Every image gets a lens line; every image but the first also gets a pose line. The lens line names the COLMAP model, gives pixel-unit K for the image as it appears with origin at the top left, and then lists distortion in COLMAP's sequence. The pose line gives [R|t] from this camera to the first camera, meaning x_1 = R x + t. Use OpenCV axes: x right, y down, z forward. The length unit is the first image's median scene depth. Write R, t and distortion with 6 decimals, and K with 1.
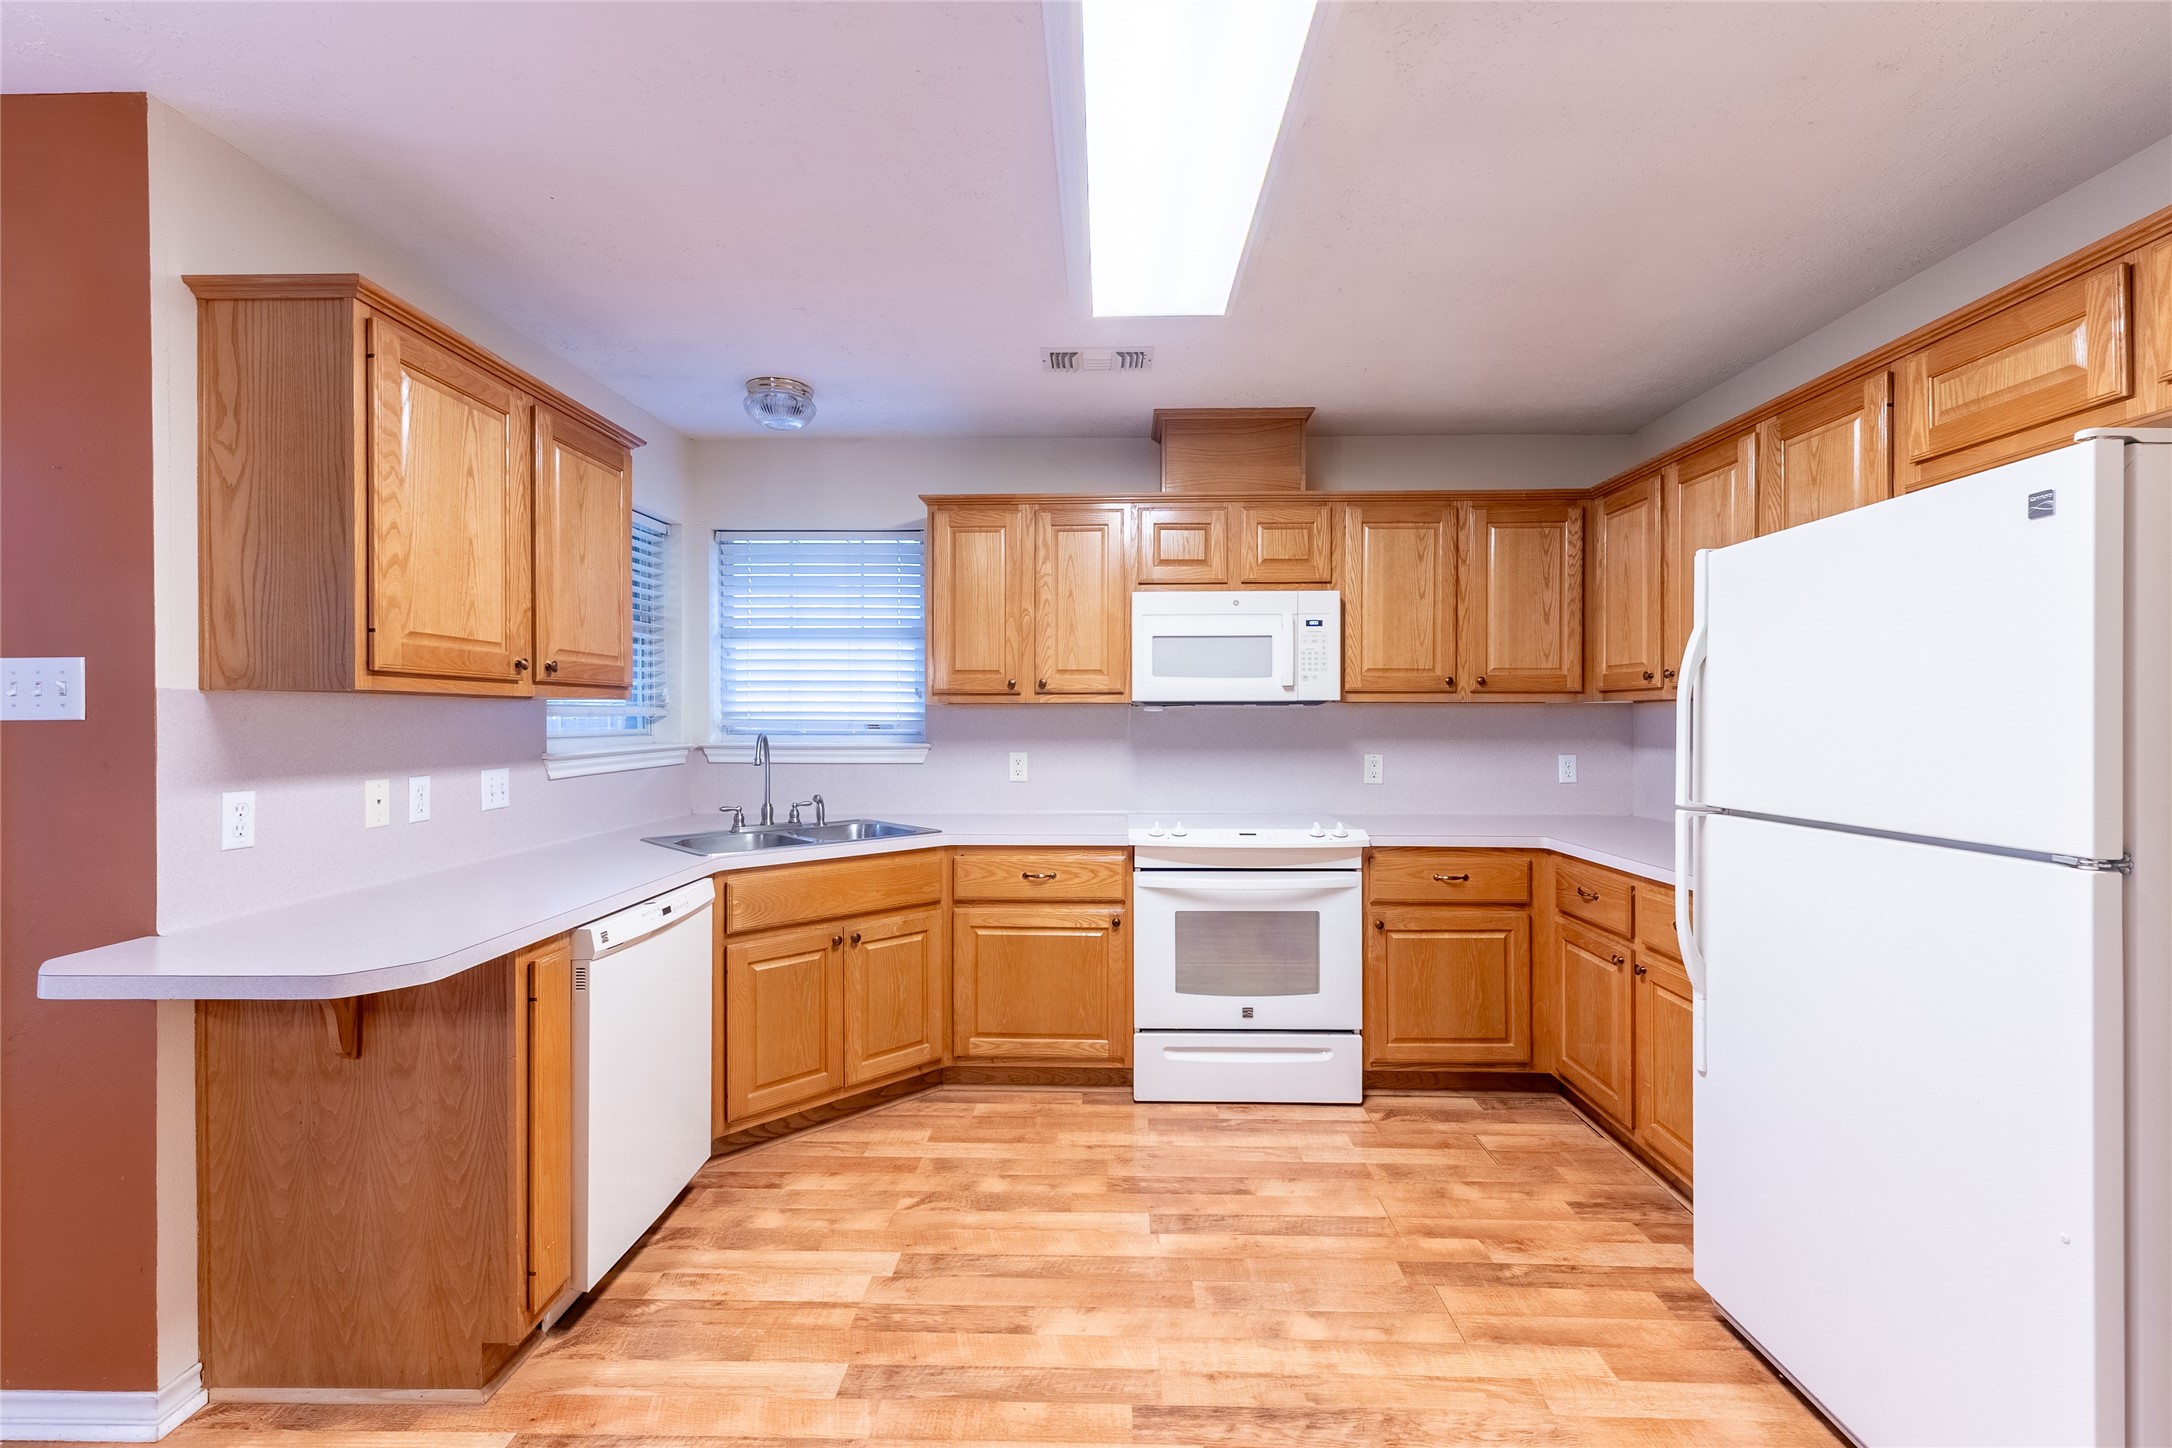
lens RADIAL K [[926.1, 0, 1087.7], [0, 926.1, 720.3], [0, 0, 1]] dist [0.005351, 0.000272]
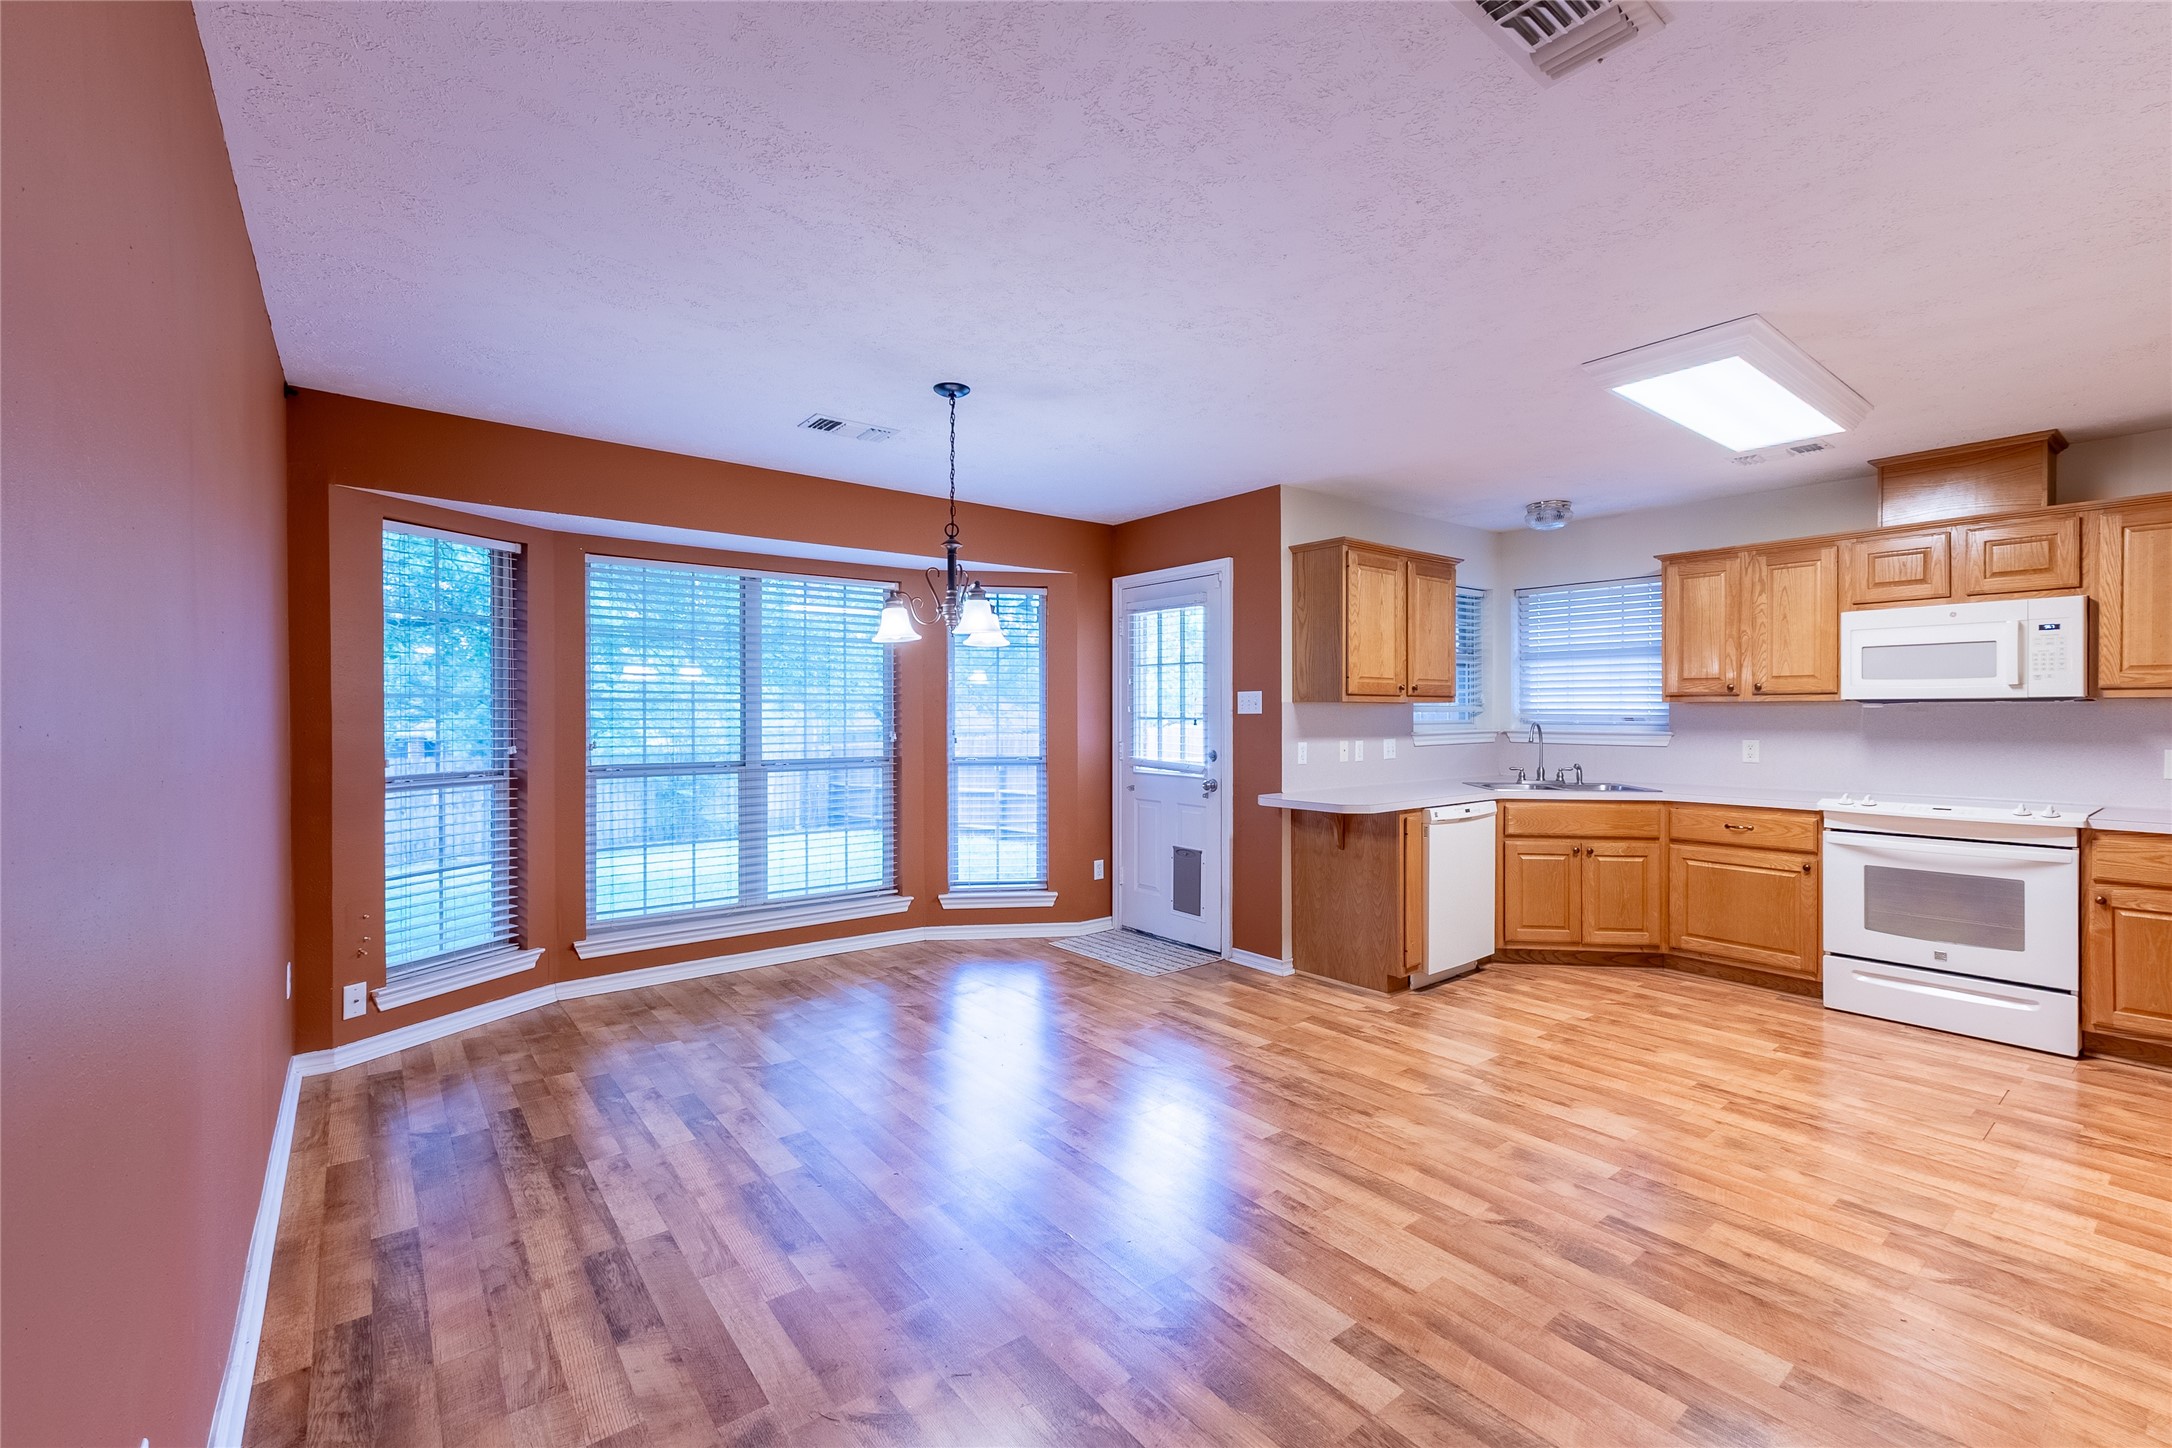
lens RADIAL K [[926.1, 0, 1096.9], [0, 926.1, 717.1], [0, 0, 1]] dist [0.005351, 0.000272]
pose [[0.650065, 0.003779, -0.759869, 0.381421], [-0.002261, 0.999993, 0.003039, 0.001716], [0.759875, -0.000257, 0.650069, -0.633593]]
